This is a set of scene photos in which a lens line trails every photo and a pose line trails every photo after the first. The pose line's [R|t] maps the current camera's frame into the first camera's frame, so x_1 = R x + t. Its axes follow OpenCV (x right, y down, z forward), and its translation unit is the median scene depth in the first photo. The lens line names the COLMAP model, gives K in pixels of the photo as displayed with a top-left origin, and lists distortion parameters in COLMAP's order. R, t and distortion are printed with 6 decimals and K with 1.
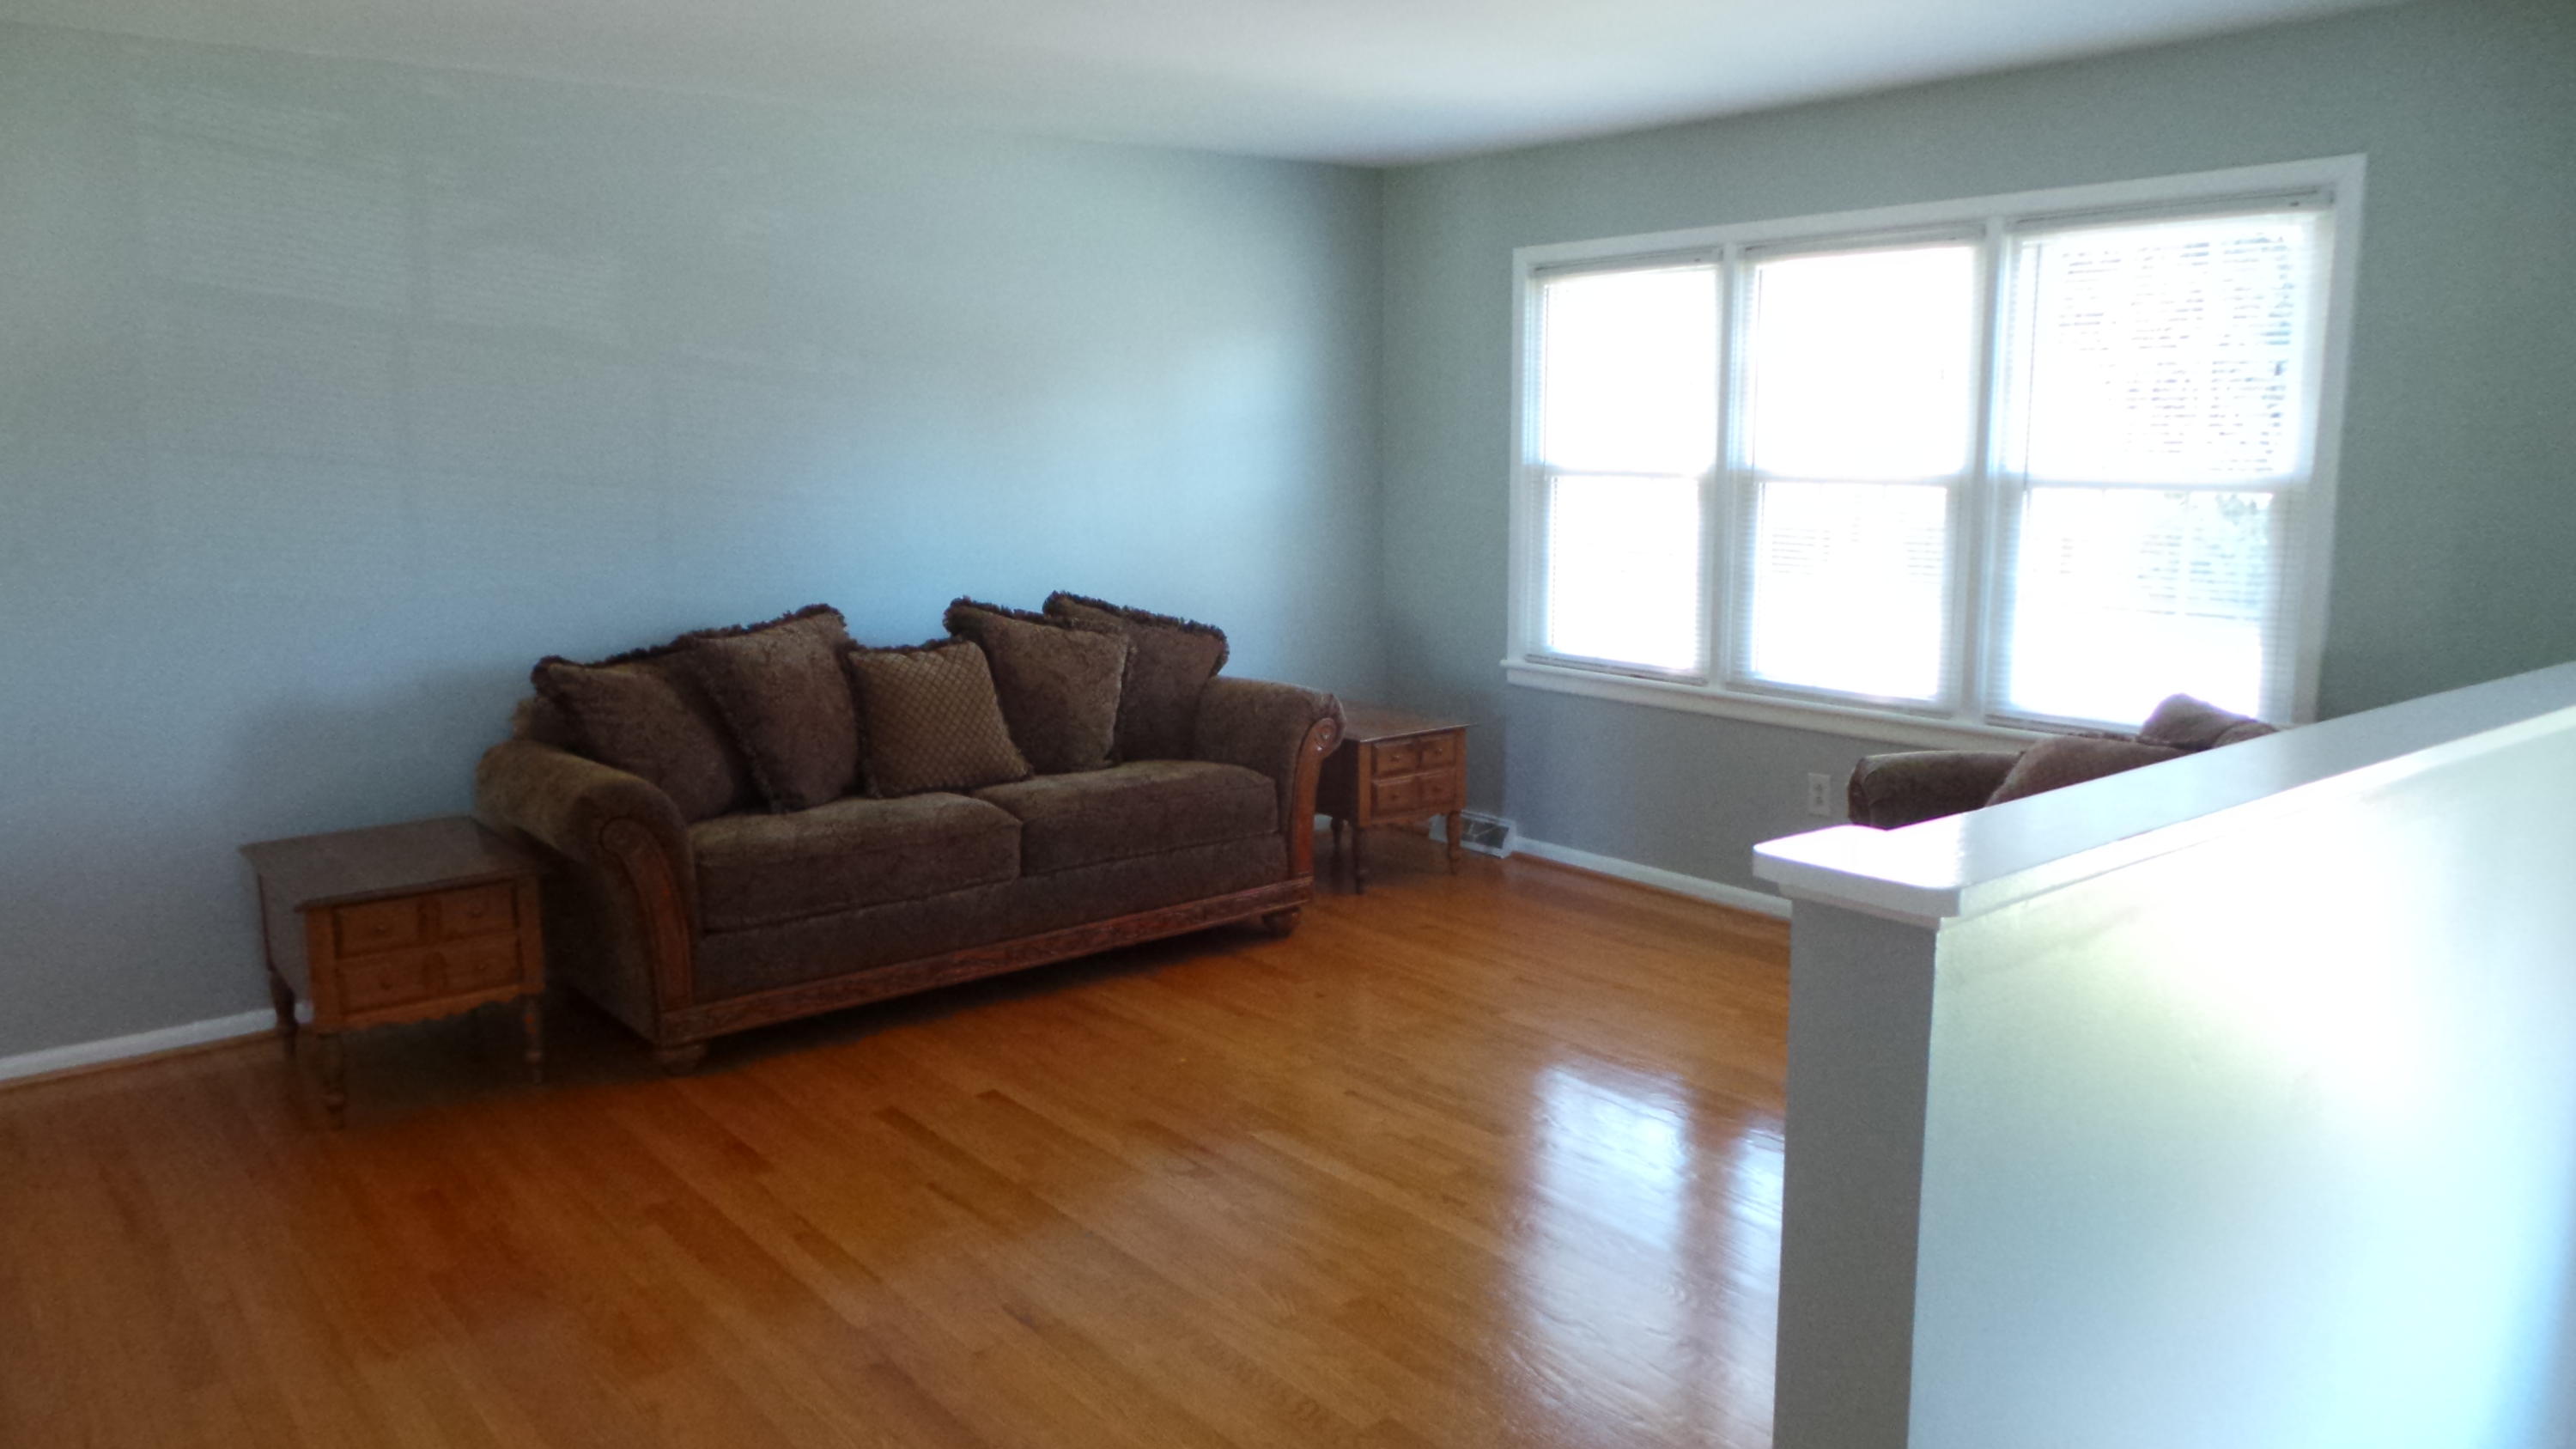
lens RADIAL K [[1767.2, 0, 1286.9], [0, 1767.2, 723.3], [0, 0, 1]] dist [-0.001523, 0.004692]
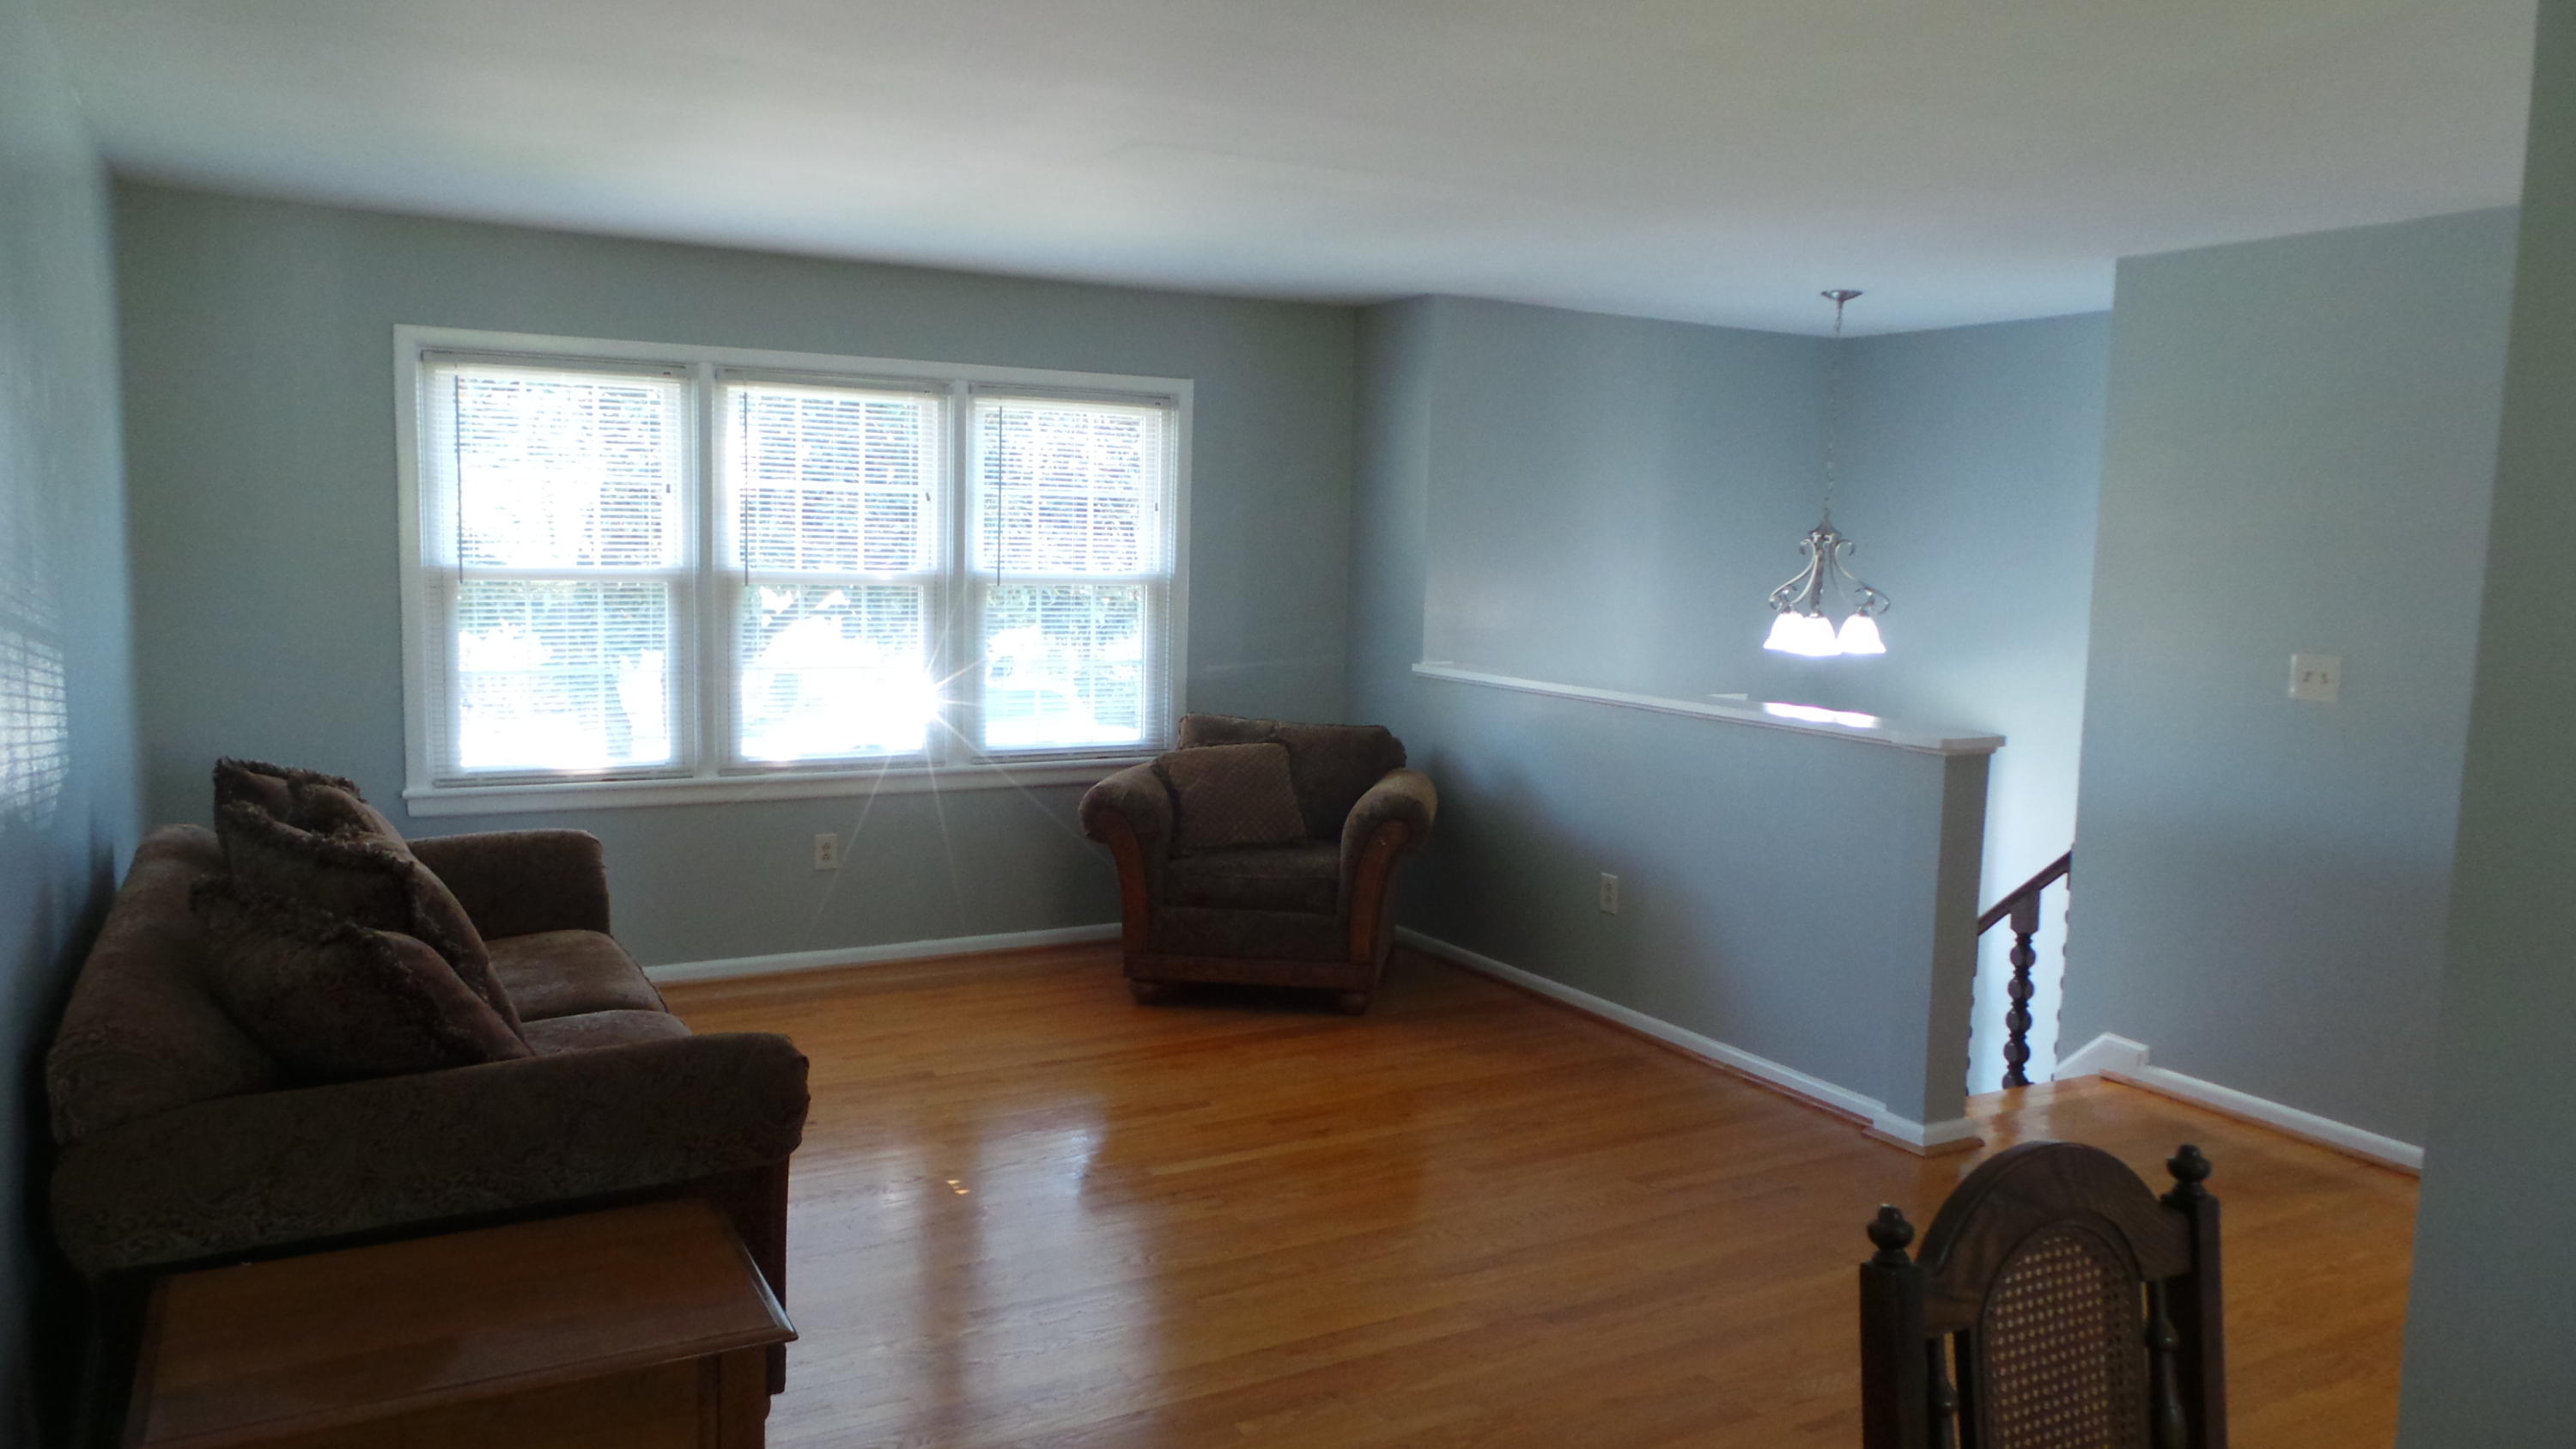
lens RADIAL K [[1767.2, 0, 1285.5], [0, 1767.2, 732.2], [0, 0, 1]] dist [-0.001523, 0.004692]
pose [[0.183096, -0.103879, 0.977592, -0.734737], [0.135822, 0.987539, 0.079497, -0.084284], [-0.973667, 0.118223, 0.194923, 0.456568]]
